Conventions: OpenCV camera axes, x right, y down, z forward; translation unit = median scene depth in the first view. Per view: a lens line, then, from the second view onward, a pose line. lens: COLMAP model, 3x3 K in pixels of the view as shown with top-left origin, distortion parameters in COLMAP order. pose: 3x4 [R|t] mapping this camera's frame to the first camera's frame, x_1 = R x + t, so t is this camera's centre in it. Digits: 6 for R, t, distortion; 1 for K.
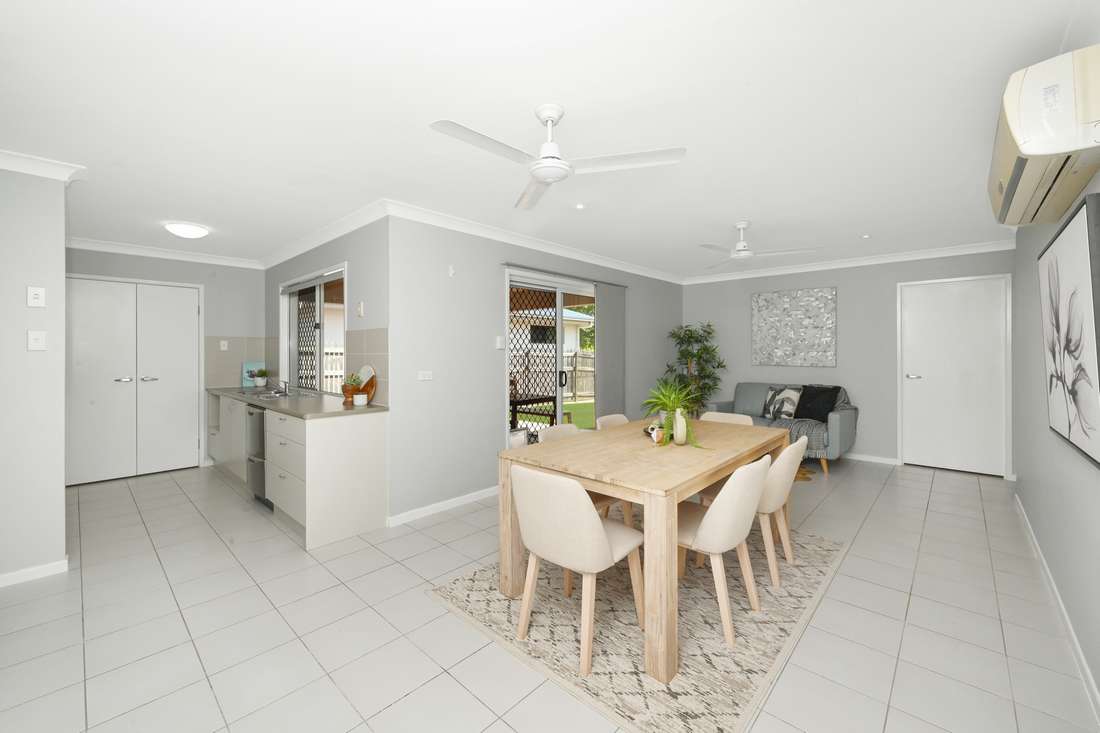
lens RADIAL K [[446.9, 0, 550.1], [0, 446.9, 357.4], [0, 0, 1]] dist [0.000419, -0.000102]
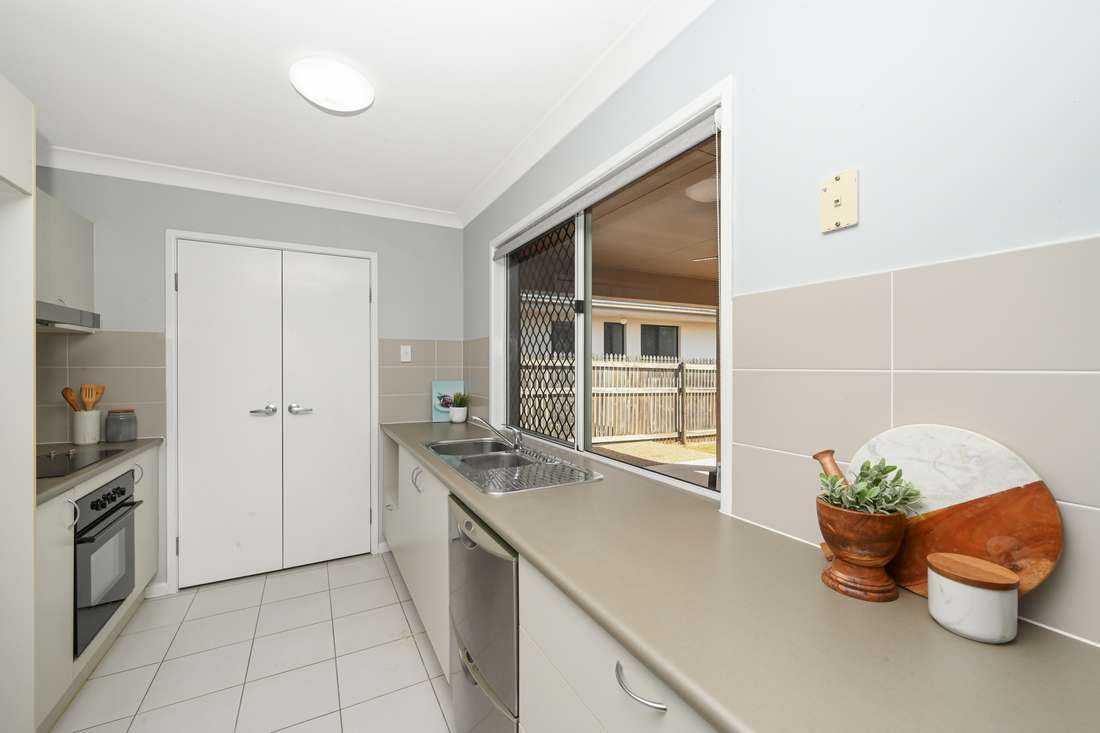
lens RADIAL K [[446.9, 0, 551.7], [0, 446.9, 367.7], [0, 0, 1]] dist [0.000419, -0.000102]
pose [[0.949195, -0.001273, -0.314686, -0.347811], [-0.000509, 0.999984, -0.005581, -0.004483], [0.314688, 0.005458, 0.949179, 0.482585]]
